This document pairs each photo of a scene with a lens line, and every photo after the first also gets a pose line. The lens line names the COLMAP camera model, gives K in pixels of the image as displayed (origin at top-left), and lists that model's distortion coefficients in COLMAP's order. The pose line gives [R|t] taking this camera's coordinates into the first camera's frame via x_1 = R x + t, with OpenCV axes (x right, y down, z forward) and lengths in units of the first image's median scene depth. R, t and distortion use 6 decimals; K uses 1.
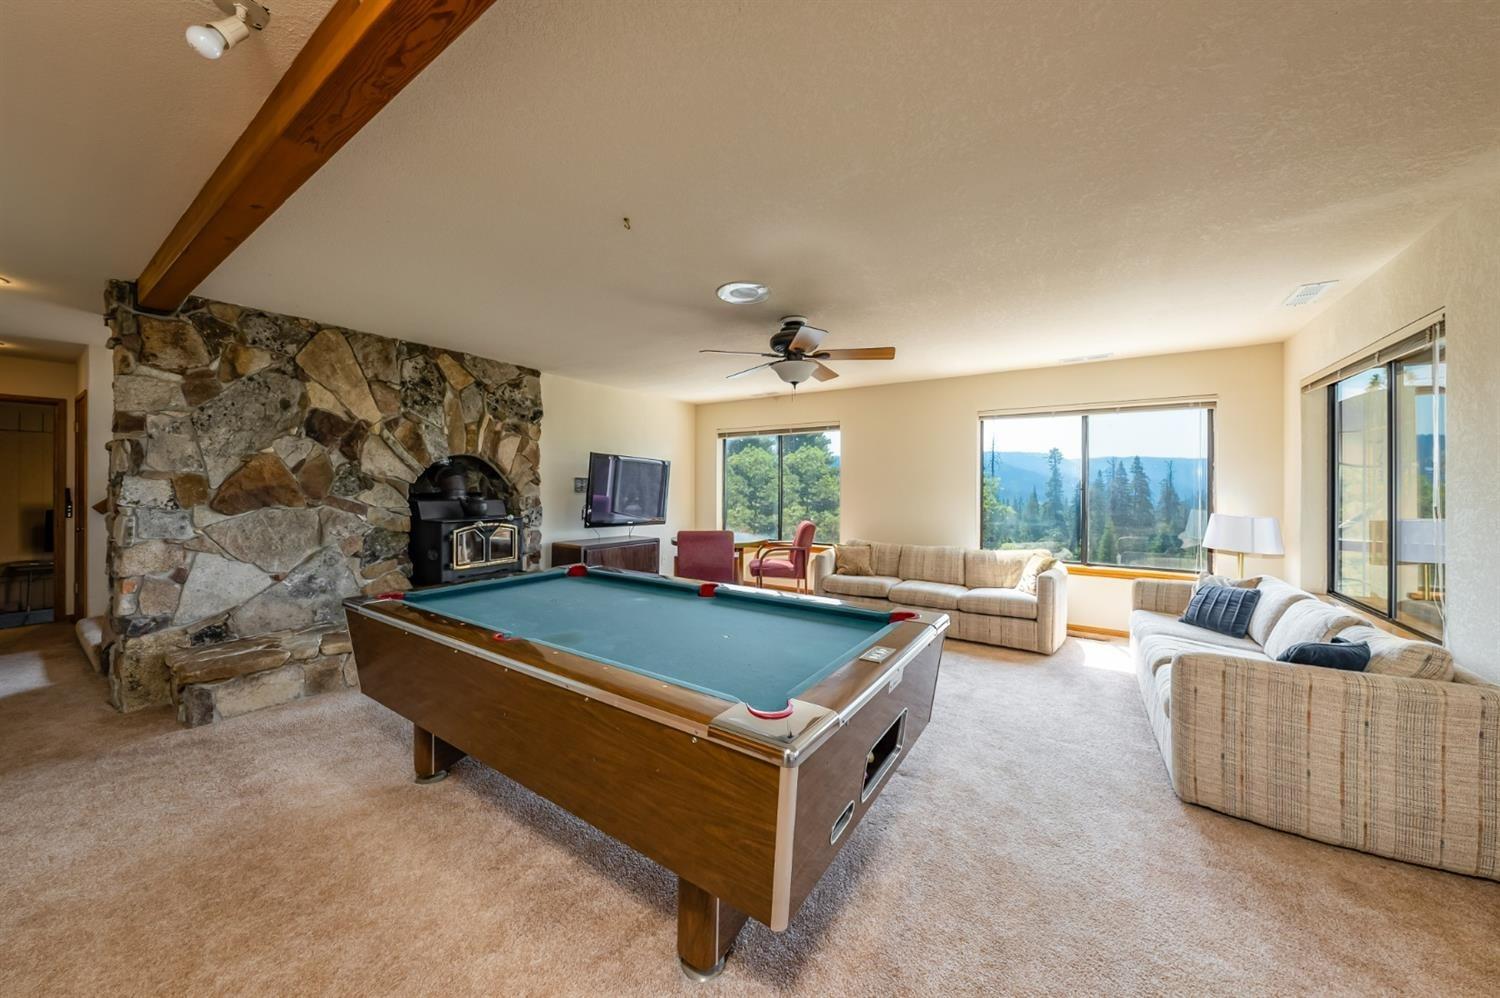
lens RADIAL K [[521.1, 0, 745.8], [0, 521.1, 486.4], [0, 0, 1]] dist [-0.000276, 0.000241]
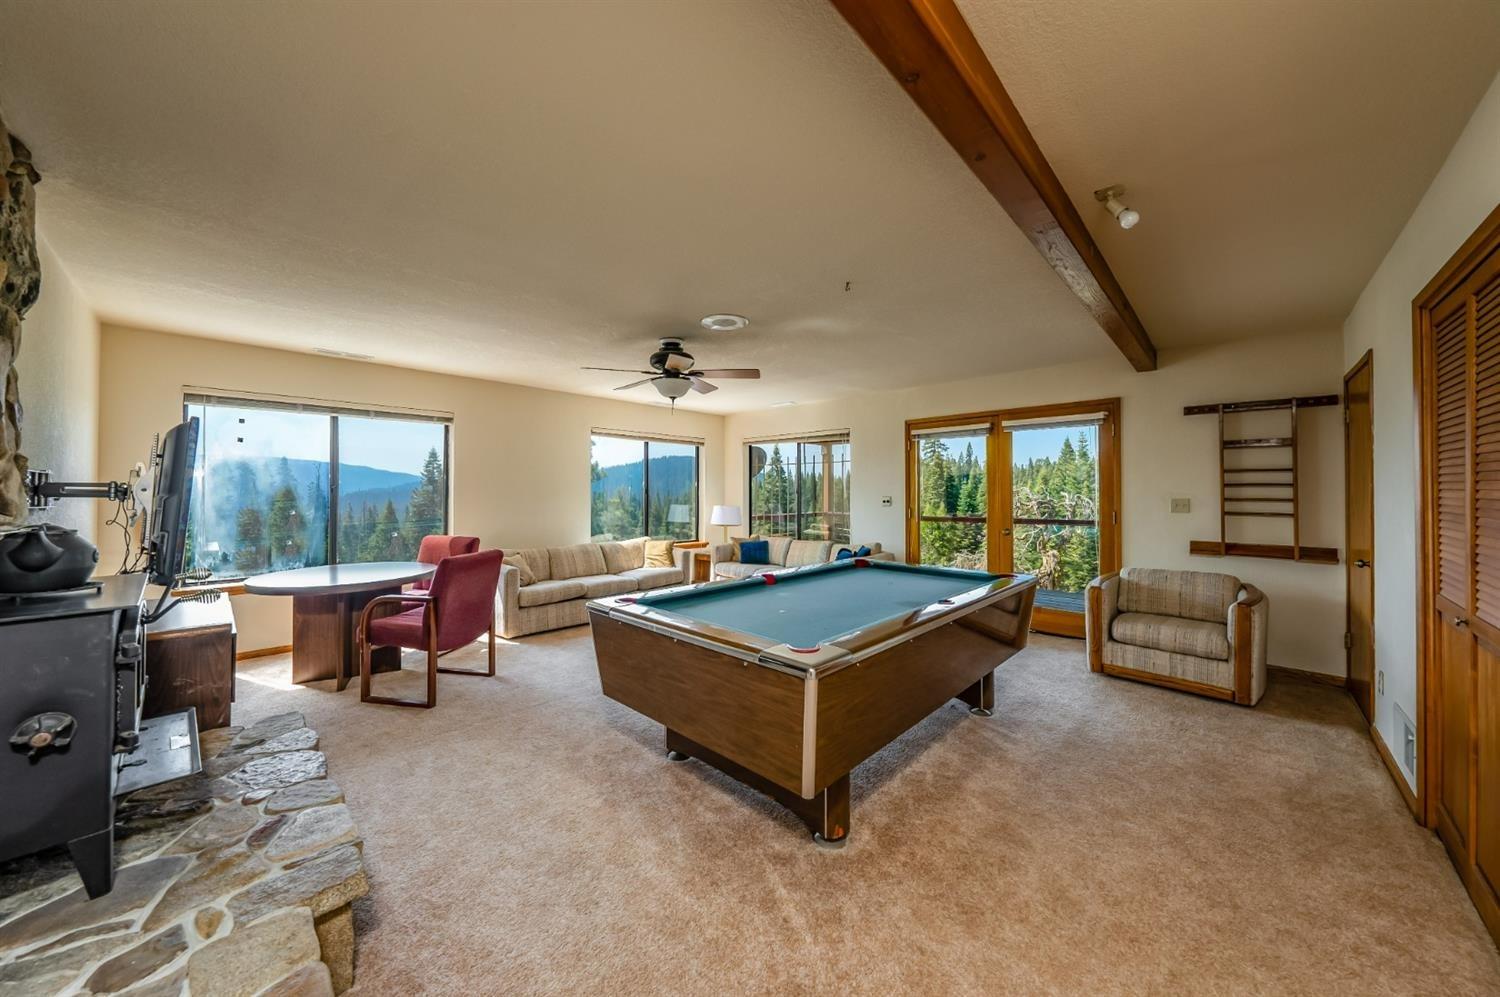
lens RADIAL K [[521.1, 0, 745.8], [0, 521.1, 485.9], [0, 0, 1]] dist [-0.000276, 0.000241]
pose [[0.174364, 0.004201, 0.984672, -0.736948], [0.002381, 0.999986, -0.004688, -0.005415], [-0.984678, 0.003162, 0.174352, 0.490142]]
